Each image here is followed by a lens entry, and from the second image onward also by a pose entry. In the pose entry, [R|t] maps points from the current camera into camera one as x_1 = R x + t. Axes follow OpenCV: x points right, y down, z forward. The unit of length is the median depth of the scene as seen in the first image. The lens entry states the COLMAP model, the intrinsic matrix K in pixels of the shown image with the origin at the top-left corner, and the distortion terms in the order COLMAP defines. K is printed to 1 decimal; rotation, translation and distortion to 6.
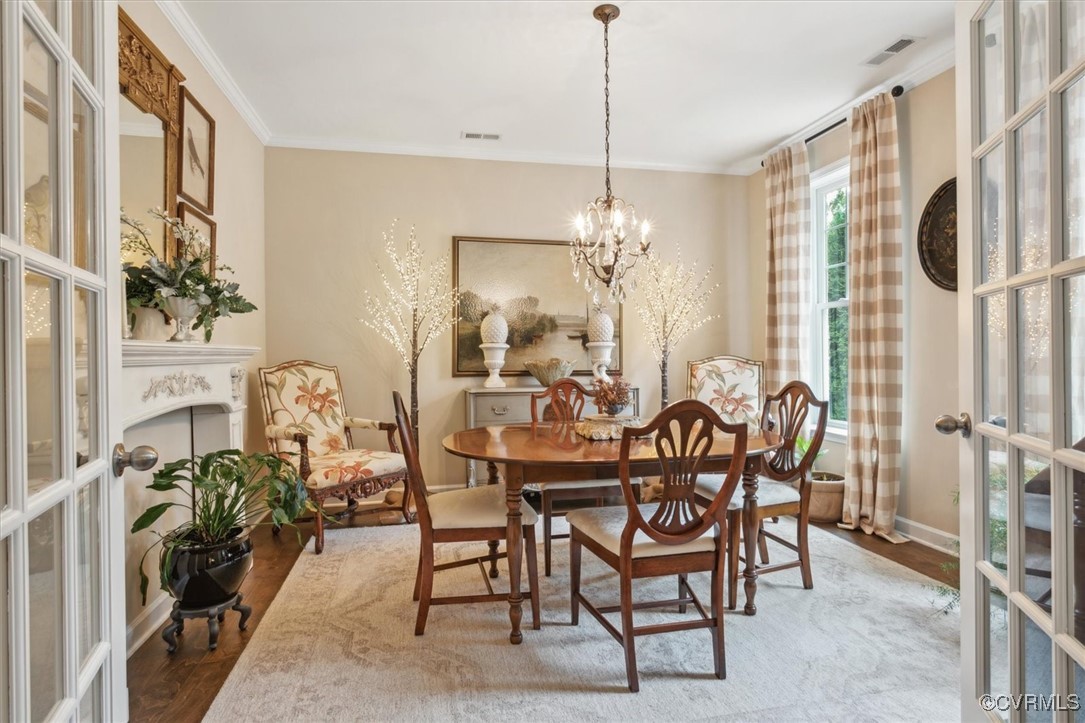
lens RADIAL K [[551.4, 0, 538.7], [0, 551.4, 352.1], [0, 0, 1]] dist [-0.002784, 0.001713]
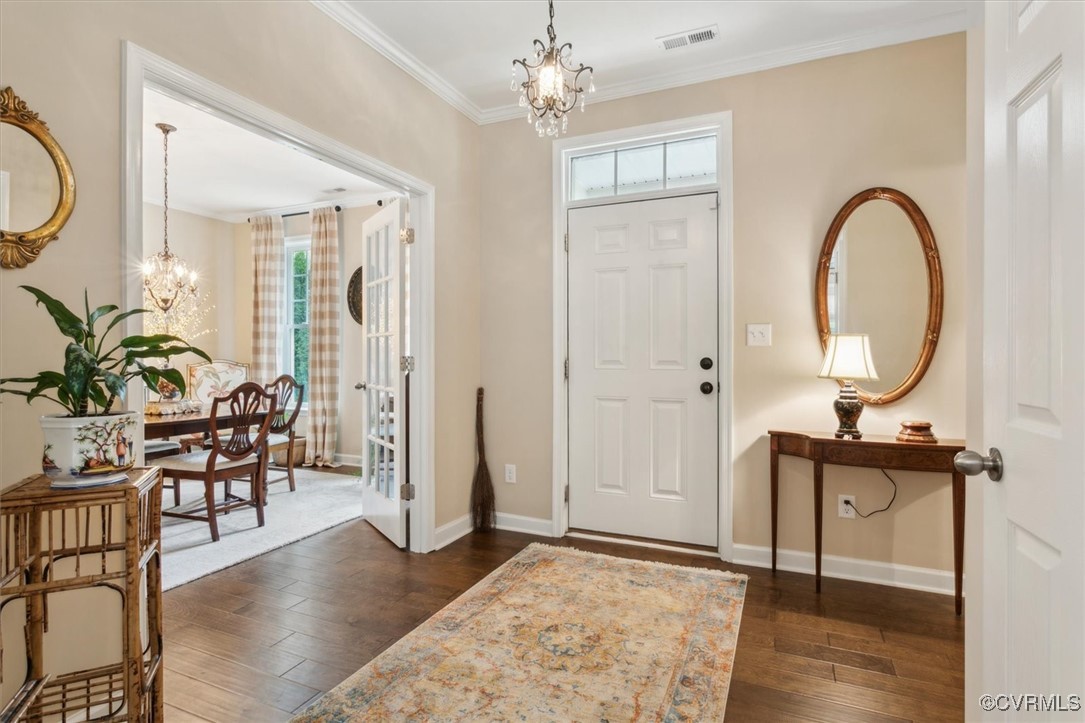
lens RADIAL K [[551.4, 0, 540.6], [0, 551.4, 357.0], [0, 0, 1]] dist [-0.002784, 0.001713]
pose [[0.582943, 0.005801, 0.812492, -0.376971], [-0.007562, 0.999970, -0.001714, -0.004774], [-0.812478, -0.005145, 0.582969, -0.523970]]
